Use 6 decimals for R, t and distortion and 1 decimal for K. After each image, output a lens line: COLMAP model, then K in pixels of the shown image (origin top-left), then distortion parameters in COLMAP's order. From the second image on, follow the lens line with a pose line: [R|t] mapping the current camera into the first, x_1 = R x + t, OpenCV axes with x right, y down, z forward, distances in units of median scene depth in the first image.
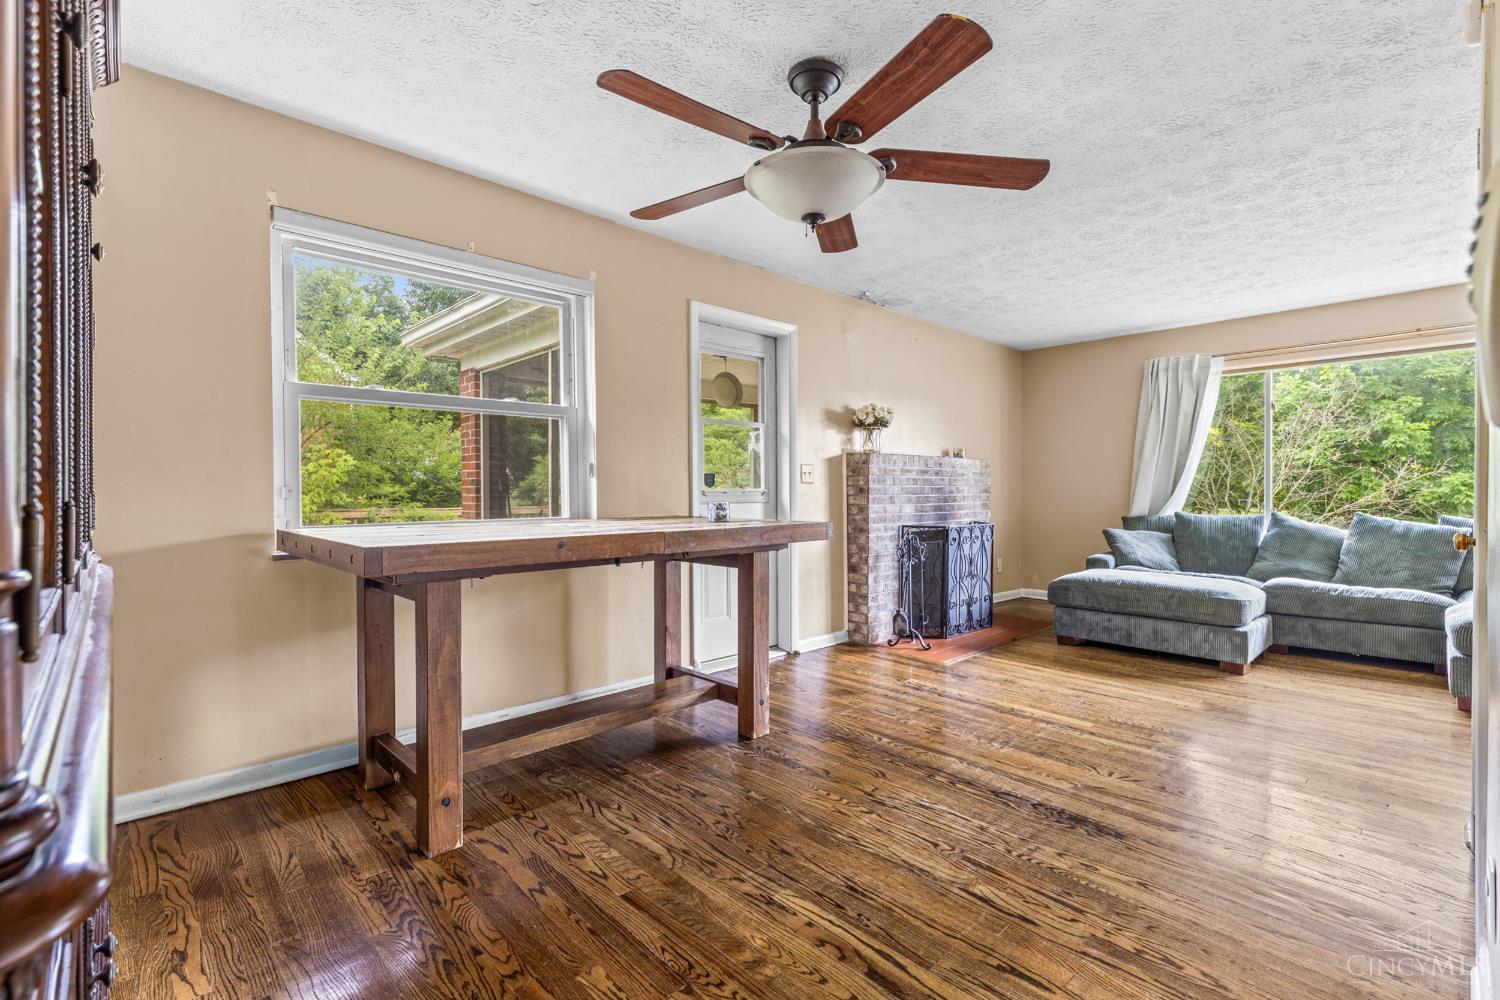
lens RADIAL K [[674.8, 0, 736.3], [0, 674.8, 501.1], [0, 0, 1]] dist [0.011693, -0.004317]
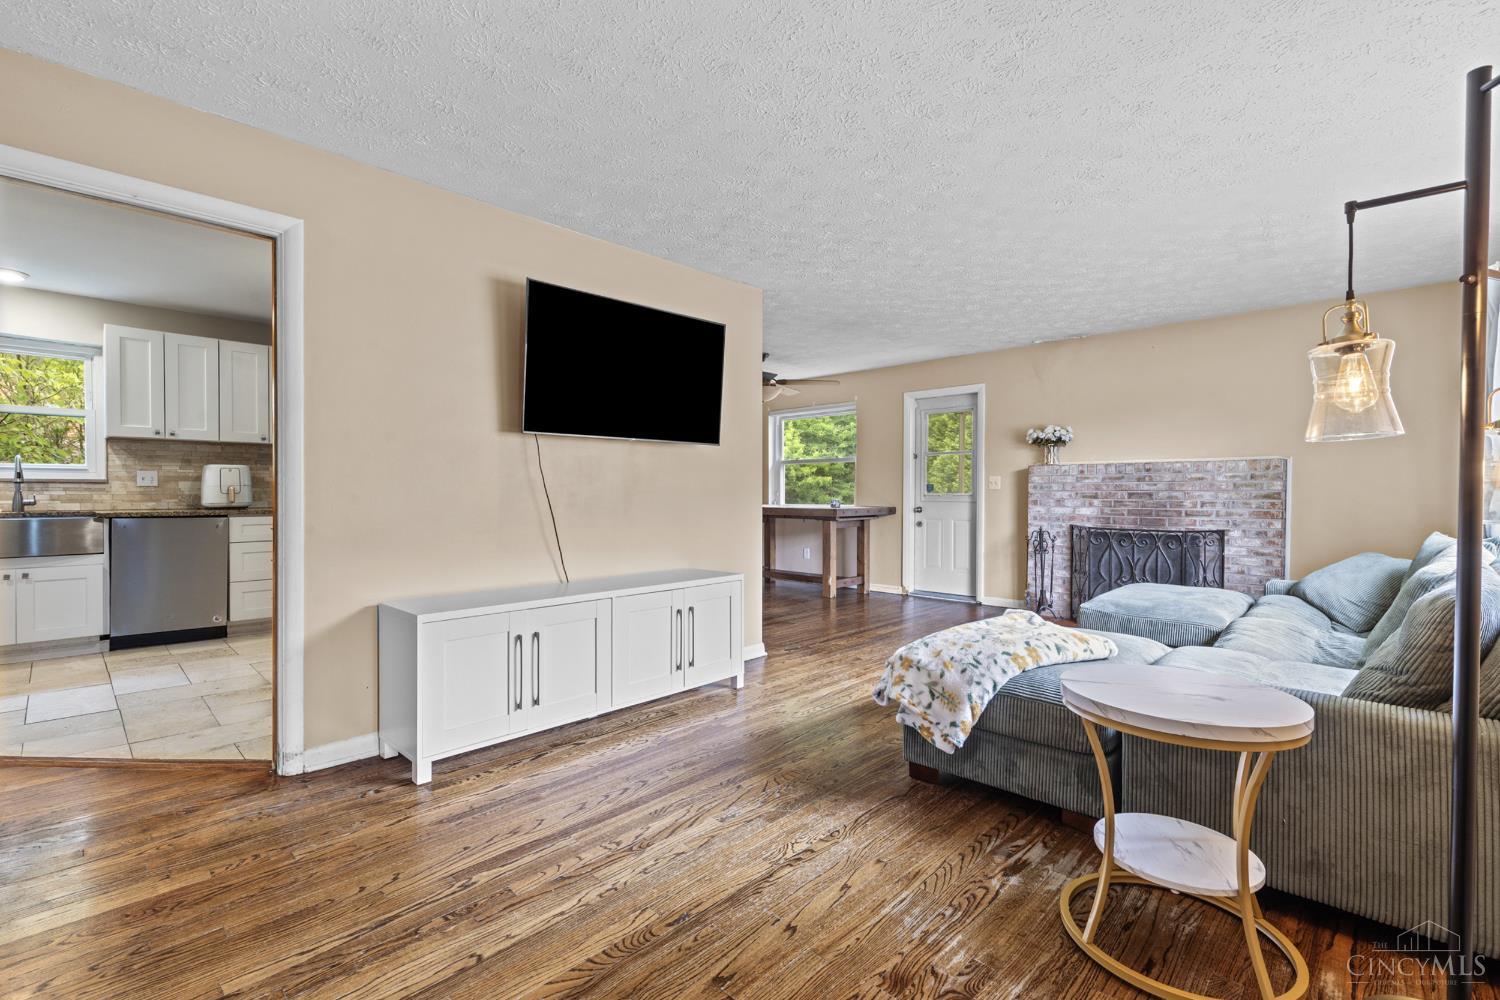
lens RADIAL K [[674.8, 0, 746.2], [0, 674.8, 503.7], [0, 0, 1]] dist [0.011693, -0.004317]
pose [[0.059834, 0.019087, -0.998026, 2.260451], [-0.017979, 0.999676, 0.018041, -0.018975], [0.998046, 0.016864, 0.060158, 0.572045]]
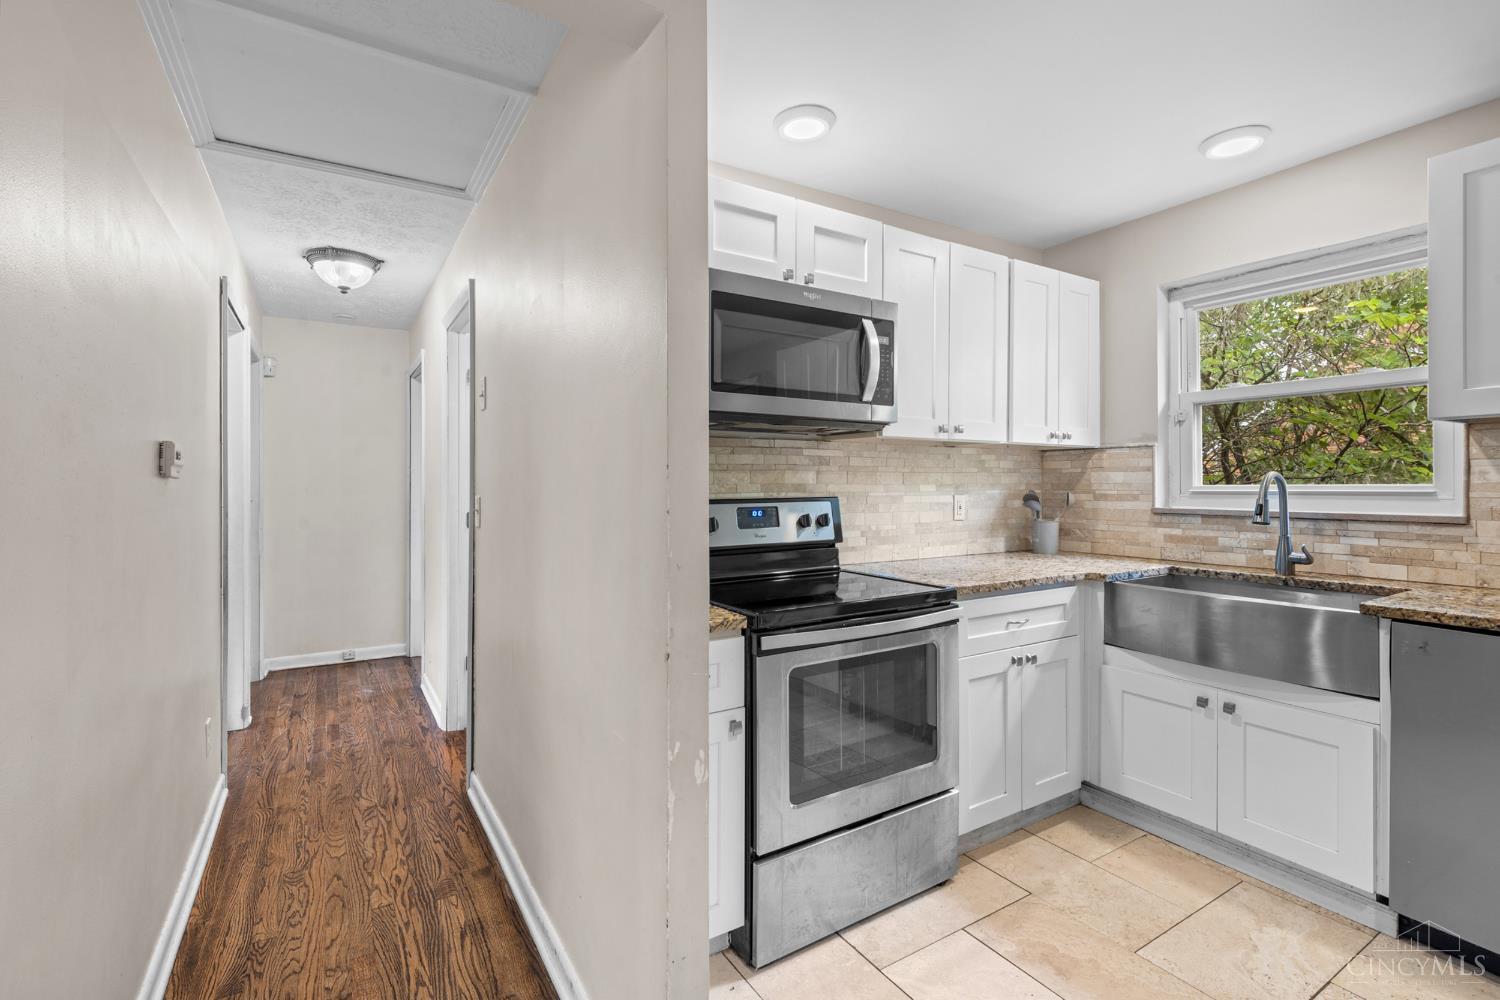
lens RADIAL K [[674.8, 0, 740.1], [0, 674.8, 486.7], [0, 0, 1]] dist [0.011693, -0.004317]
pose [[-0.982698, 0.007211, 0.185072, 1.164405], [0.010430, 0.999811, 0.016424, -0.070872], [-0.184919, 0.018070, -0.982588, -0.016203]]
